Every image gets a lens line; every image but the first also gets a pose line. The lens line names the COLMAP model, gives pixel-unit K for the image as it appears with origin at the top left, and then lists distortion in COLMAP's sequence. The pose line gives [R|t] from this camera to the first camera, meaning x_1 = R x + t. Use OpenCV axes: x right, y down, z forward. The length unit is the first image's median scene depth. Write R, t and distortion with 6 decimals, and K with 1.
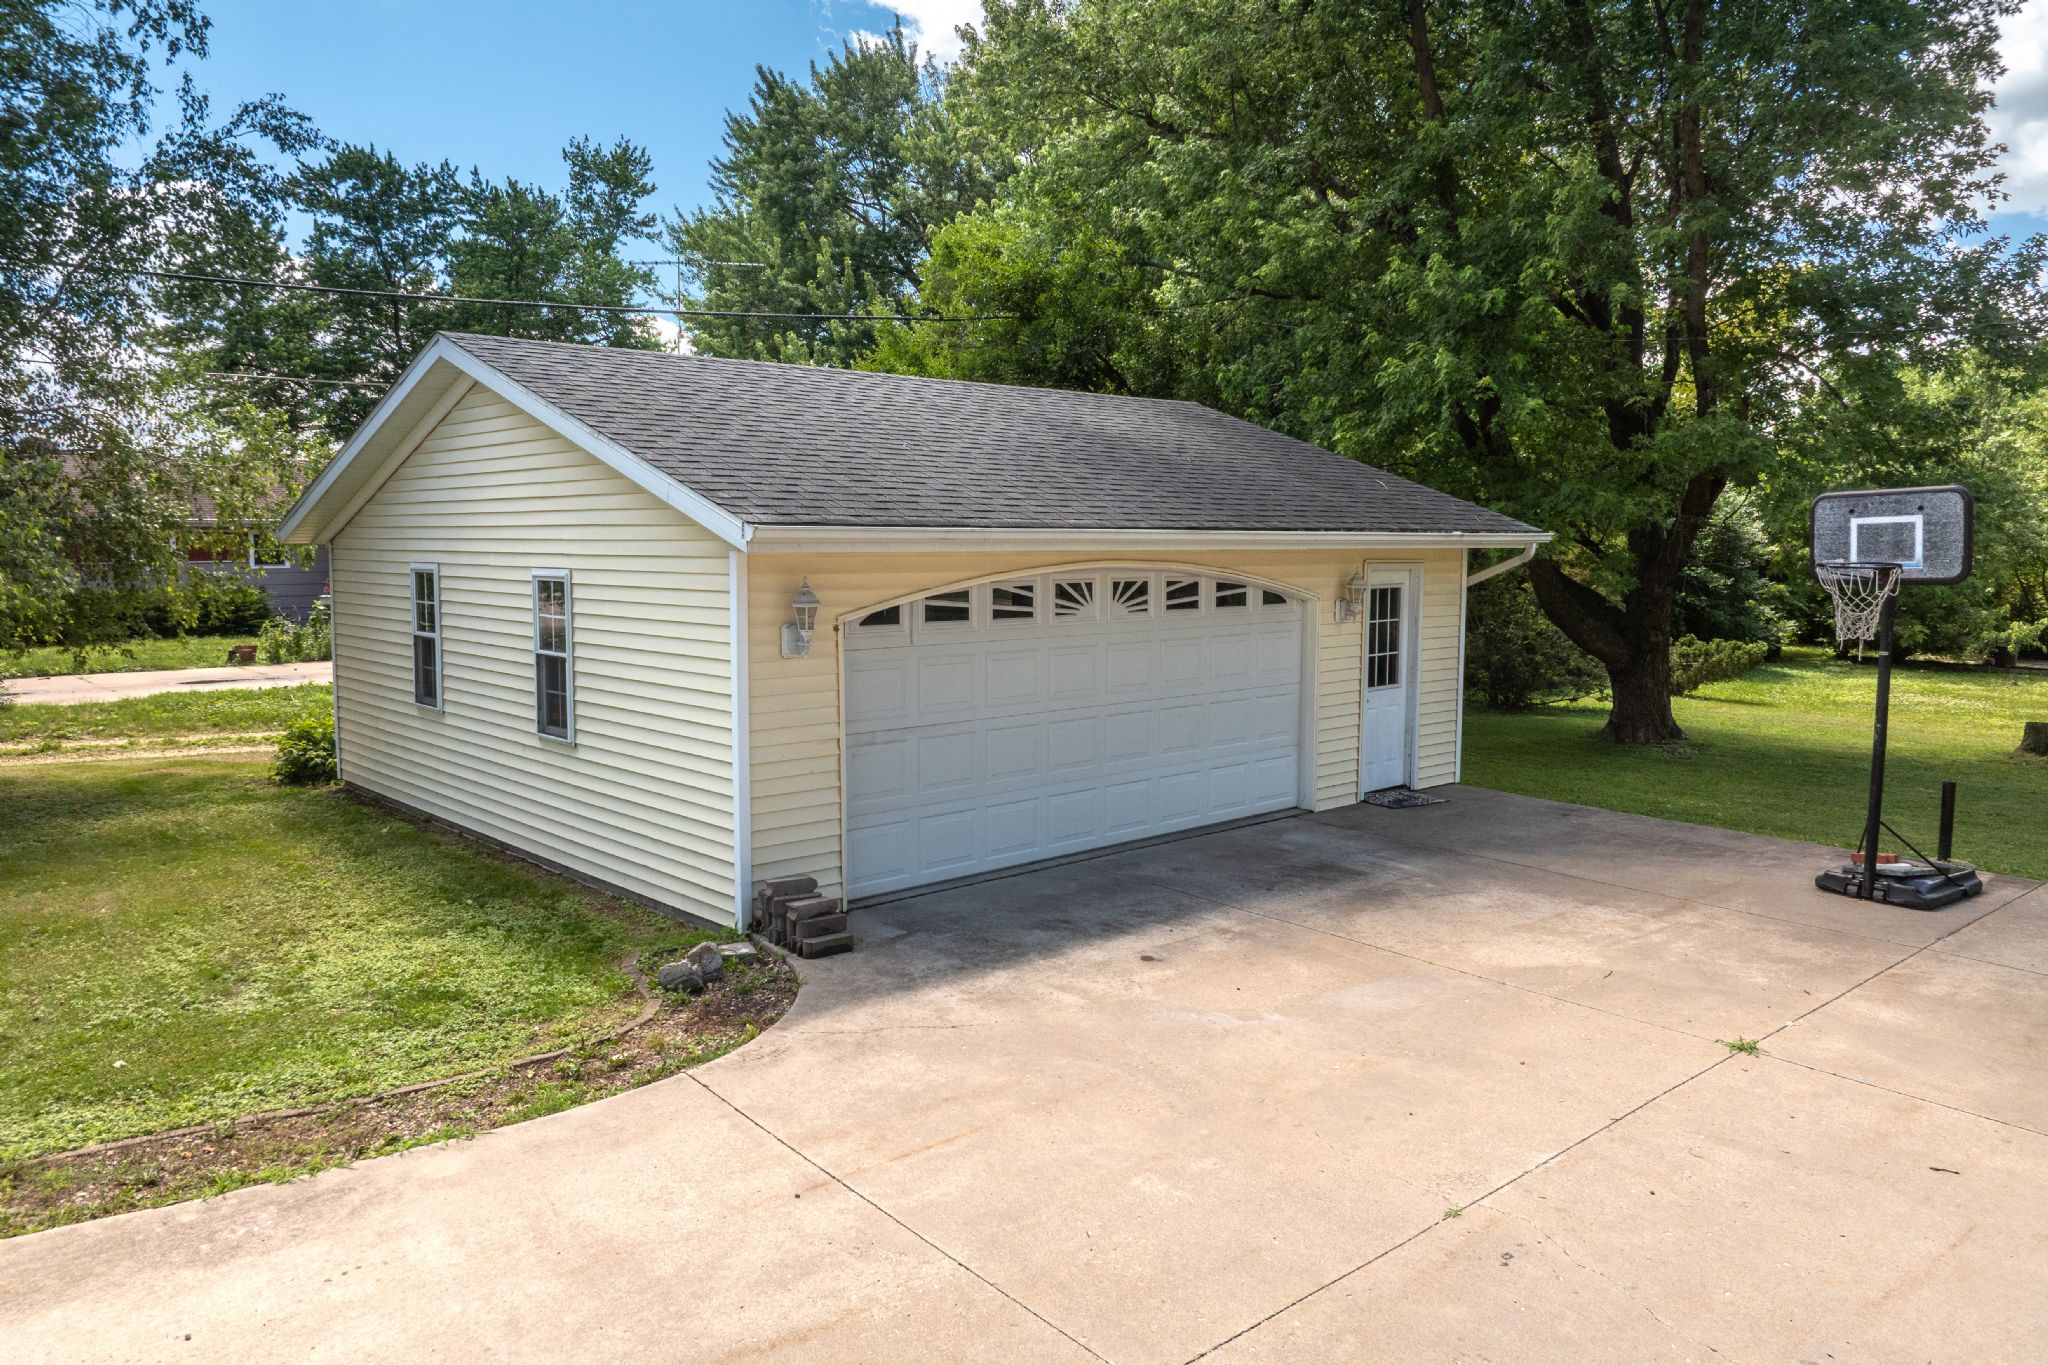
lens RADIAL K [[1474.3, 0, 1022.9], [0, 1474.3, 681.8], [0, 0, 1]] dist [-0.000086, -0.012417]
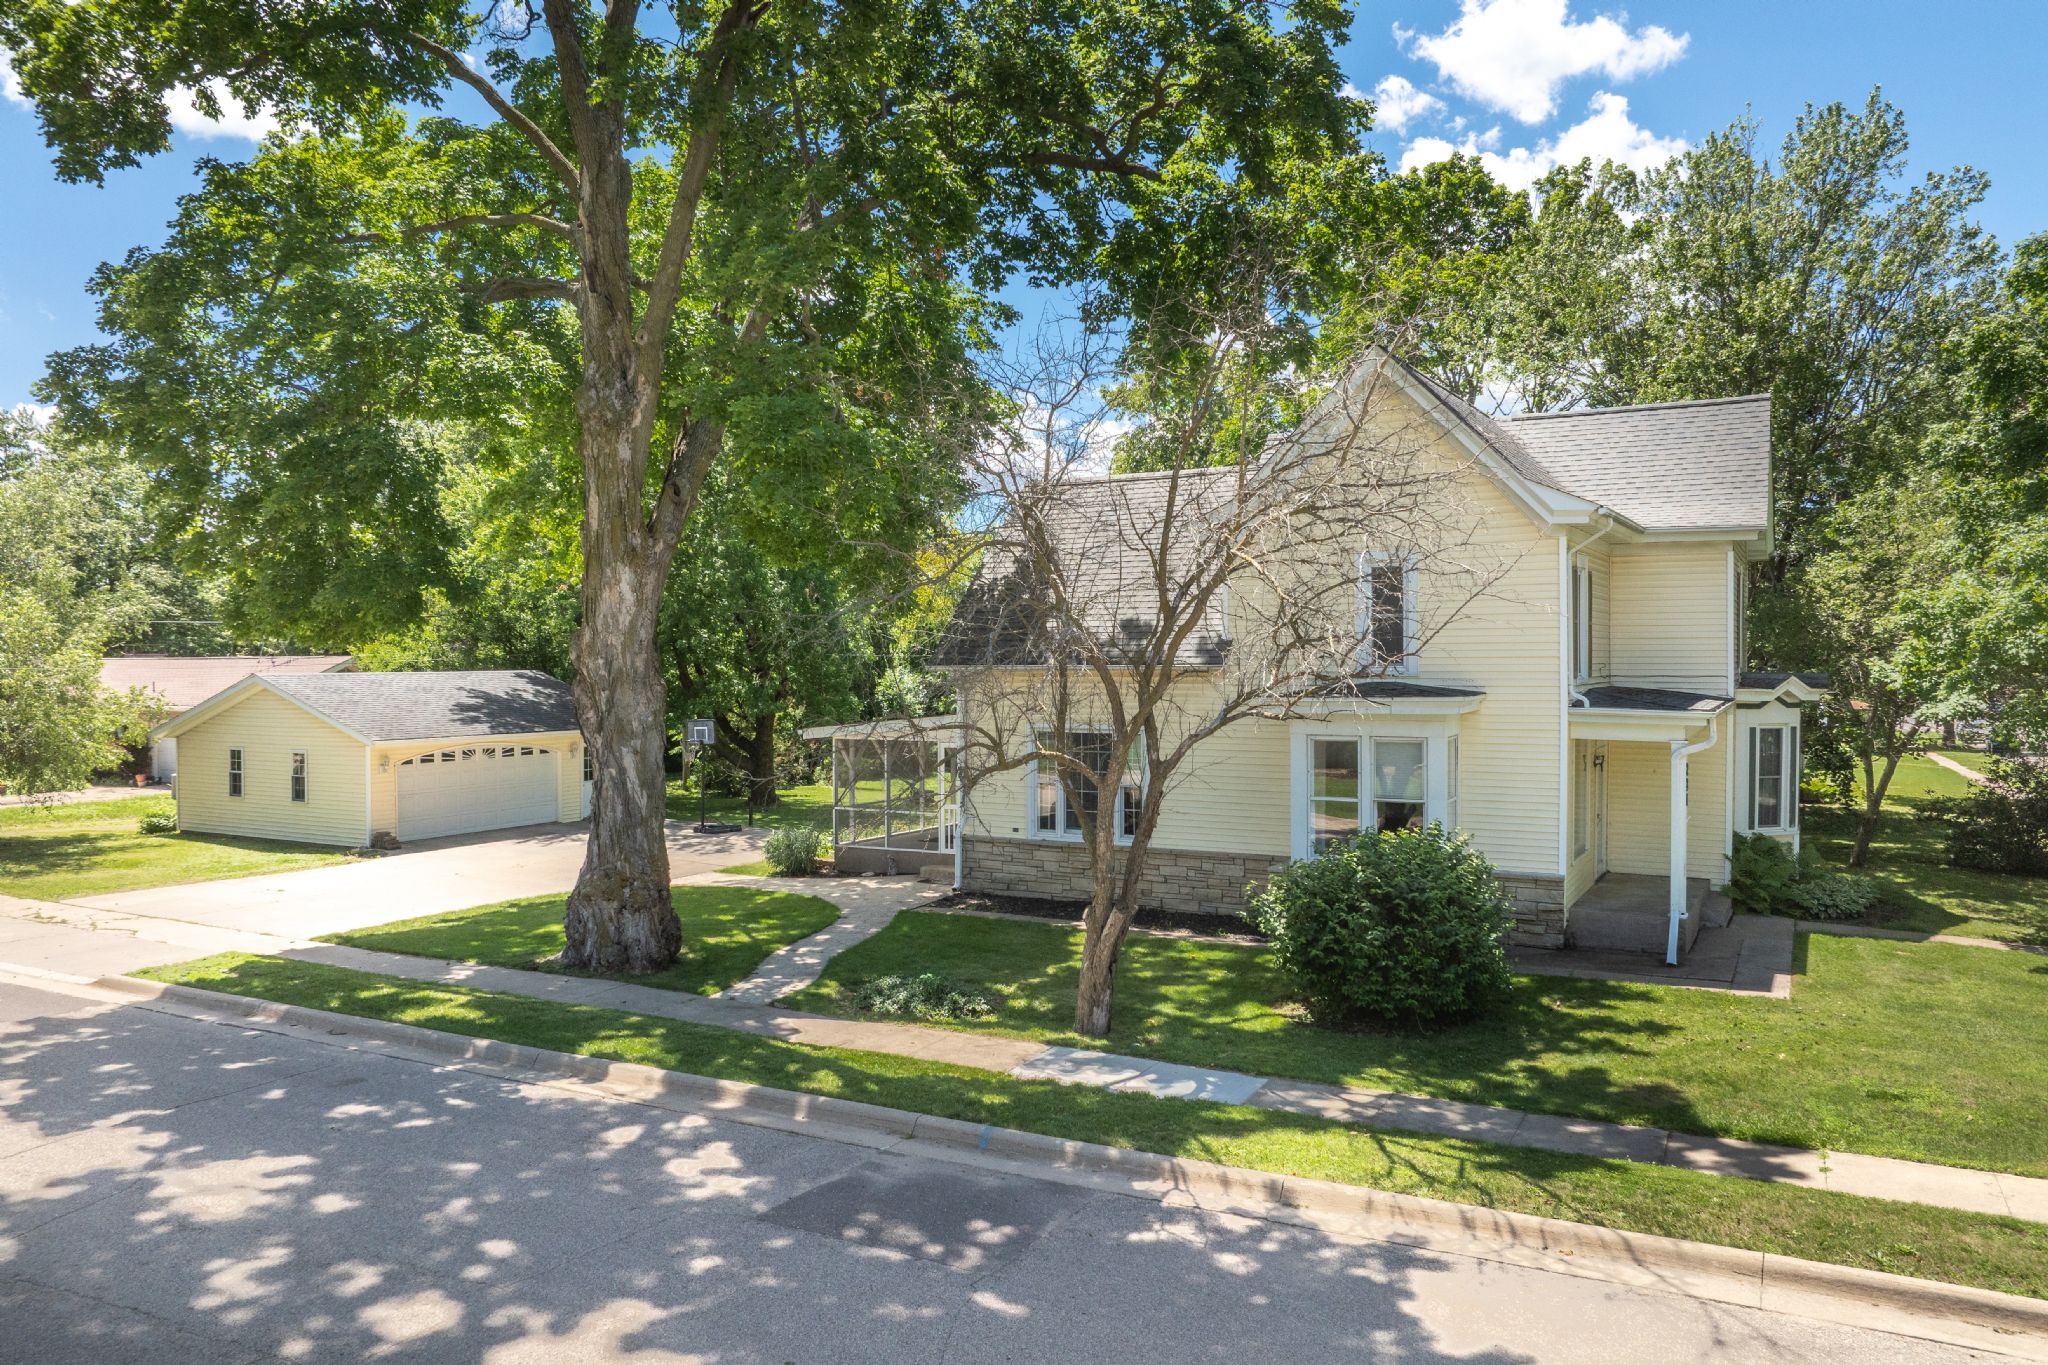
lens RADIAL K [[1378.5, 0, 1018.0], [0, 1378.5, 680.2], [0, 0, 1]] dist [-0.005305, -0.001148]
pose [[0.931861, -0.005569, 0.362774, 0.065199], [0.040591, 0.995205, -0.088989, 0.103977], [-0.360539, 0.097651, 0.927618, -2.382583]]
